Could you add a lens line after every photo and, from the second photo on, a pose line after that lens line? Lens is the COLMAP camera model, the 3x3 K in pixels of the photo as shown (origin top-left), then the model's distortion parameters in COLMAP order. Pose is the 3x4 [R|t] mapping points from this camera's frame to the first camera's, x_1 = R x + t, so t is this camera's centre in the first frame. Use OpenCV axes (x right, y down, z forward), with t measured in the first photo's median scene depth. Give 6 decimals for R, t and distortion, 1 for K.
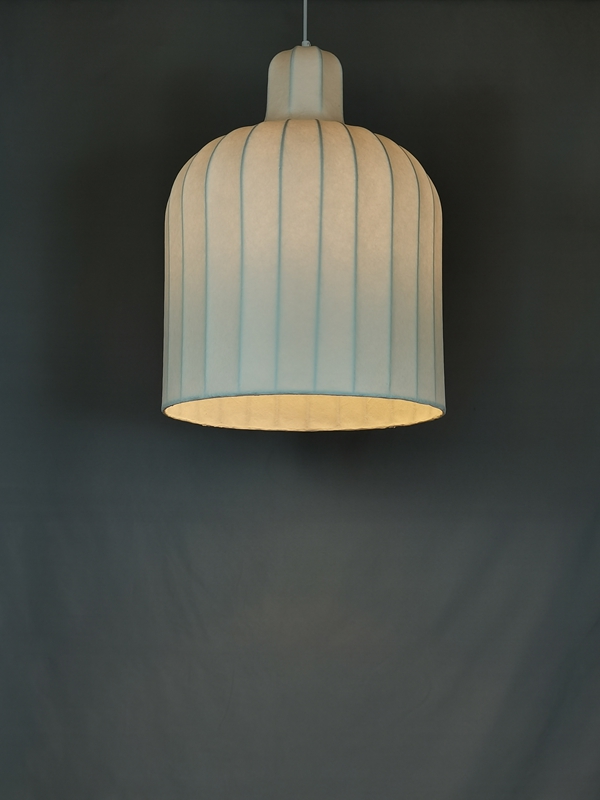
lens RADIAL K [[1122.6, 0, 301.4], [0, 1122.6, 403.2], [0, 0, 1]] dist [-0.010783, 0.000000]
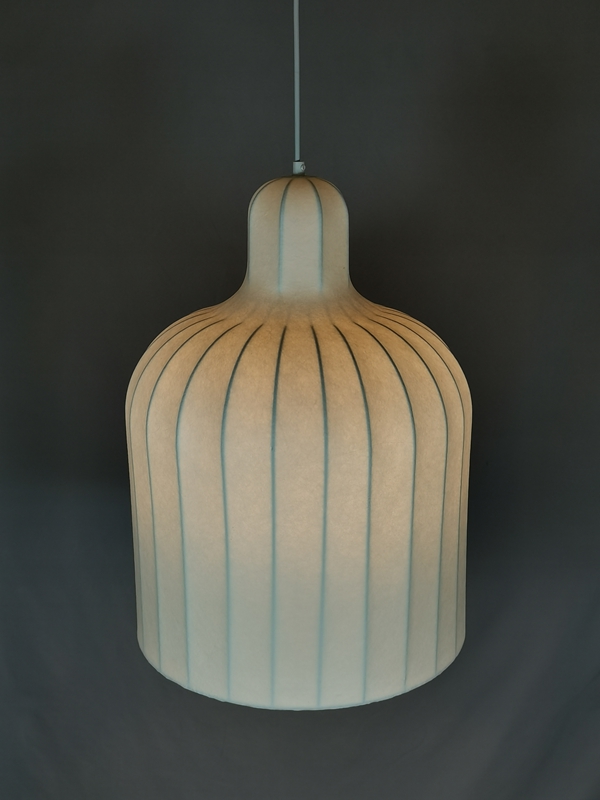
lens RADIAL K [[1122.6, 0, 294.4], [0, 1122.6, 404.8], [0, 0, 1]] dist [-0.010783, 0.000000]
pose [[0.999717, -0.017114, 0.016551, -0.015974], [0.009343, 0.921423, 0.388448, -0.537358], [-0.021899, -0.388183, 0.921322, 0.295560]]
